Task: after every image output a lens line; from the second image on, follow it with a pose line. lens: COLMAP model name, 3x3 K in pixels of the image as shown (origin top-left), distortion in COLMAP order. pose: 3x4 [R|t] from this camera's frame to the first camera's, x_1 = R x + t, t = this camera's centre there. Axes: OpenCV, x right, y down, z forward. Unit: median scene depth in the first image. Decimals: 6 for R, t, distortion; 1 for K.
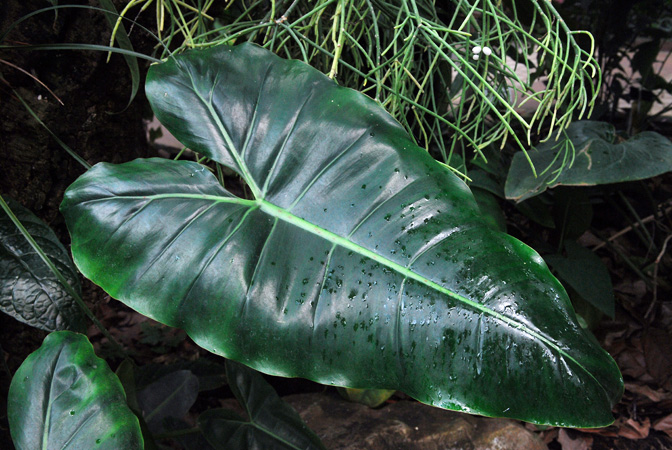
lens RADIAL K [[833.7, 0, 336.0], [0, 833.7, 225.0], [0, 0, 1]] dist [0.034038, 0.004742]
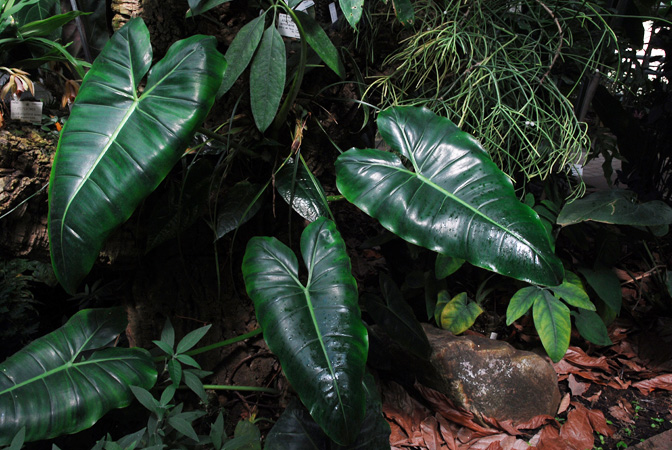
lens RADIAL K [[616.1, 0, 336.0], [0, 616.1, 225.0], [0, 0, 1]] dist [0.004127, -0.006136]
pose [[0.966779, 0.165131, -0.195115, 0.040143], [-0.173553, 0.984461, -0.026764, 0.171613], [0.187663, 0.059738, 0.980415, -0.614999]]
